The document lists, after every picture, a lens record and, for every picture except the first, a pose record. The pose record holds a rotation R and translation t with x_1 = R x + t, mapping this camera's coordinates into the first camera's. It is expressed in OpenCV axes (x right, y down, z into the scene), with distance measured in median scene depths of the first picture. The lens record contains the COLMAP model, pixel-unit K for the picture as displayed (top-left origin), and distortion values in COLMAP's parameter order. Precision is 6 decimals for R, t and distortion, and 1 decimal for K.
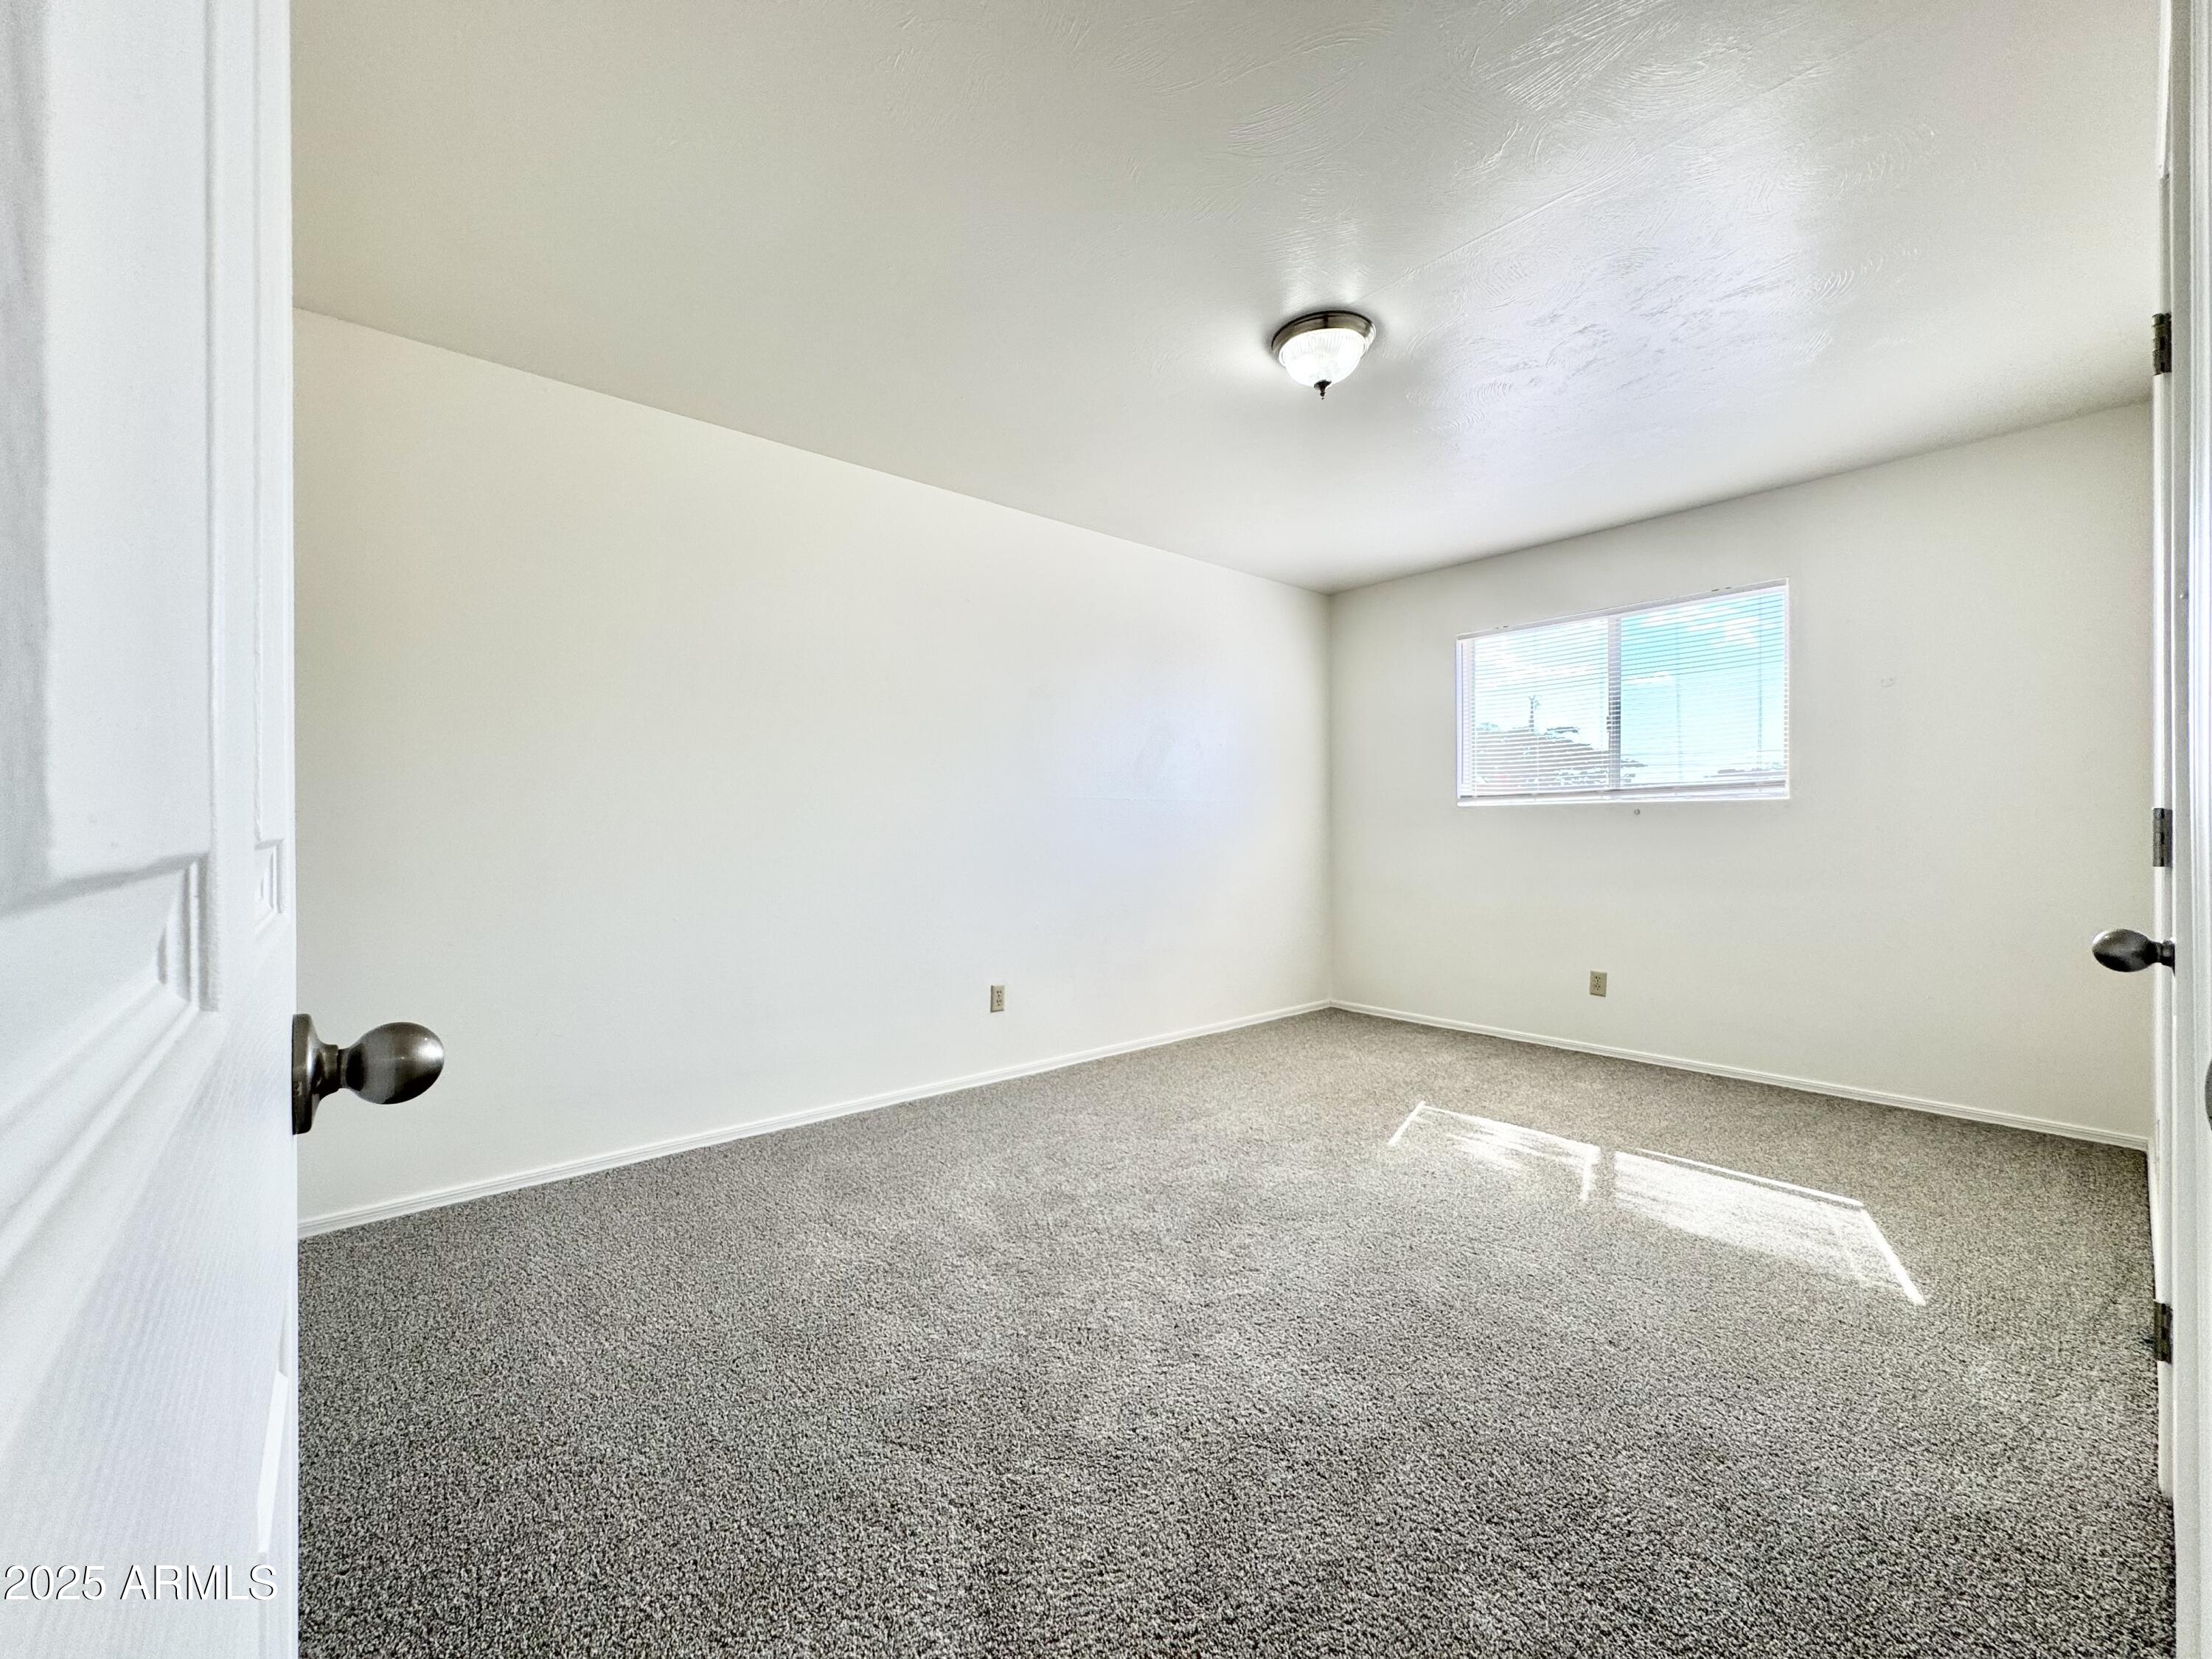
lens RADIAL K [[880.5, 0, 1106.0], [0, 880.5, 829.5], [0, 0, 1]] dist [0.000035, -0.000080]
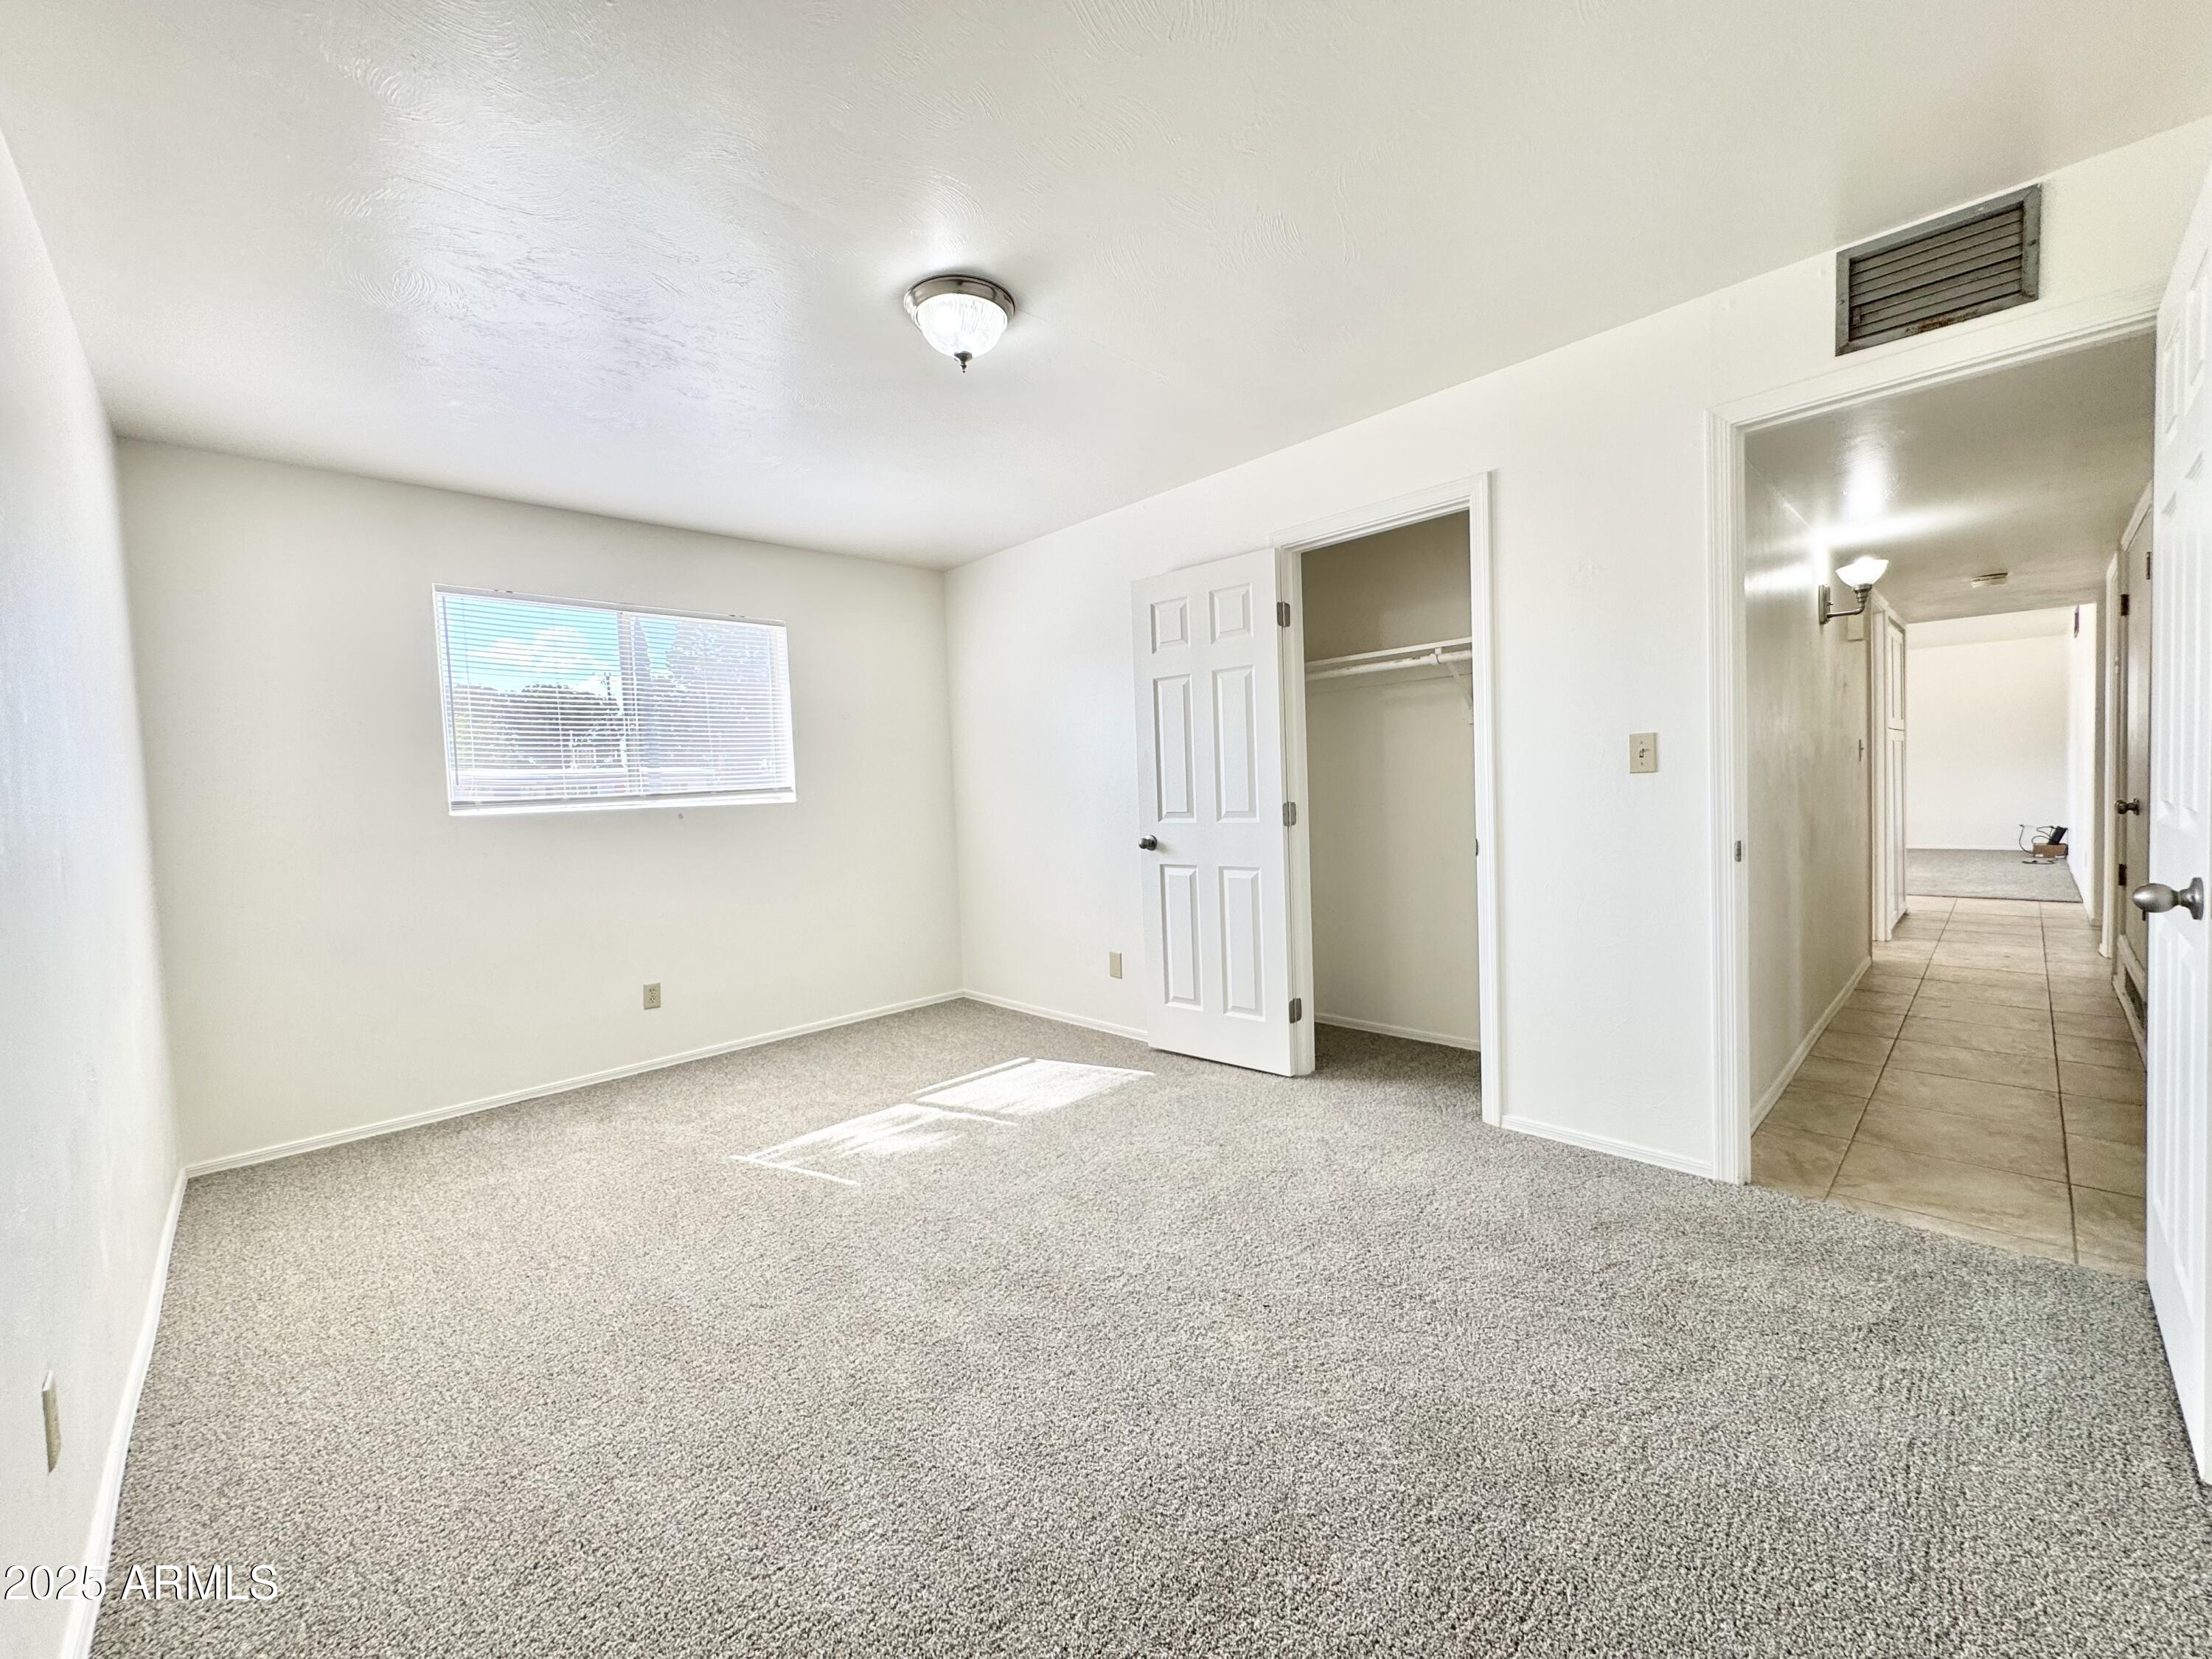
lens RADIAL K [[863.6, 0, 1106.0], [0, 863.6, 829.5], [0, 0, 1]] dist [0.000026, -0.000006]
pose [[-0.054000, -0.037544, 0.997835, -0.587861], [0.044078, 0.998229, 0.039944, -0.032595], [-0.997568, 0.046140, -0.052250, 0.802856]]
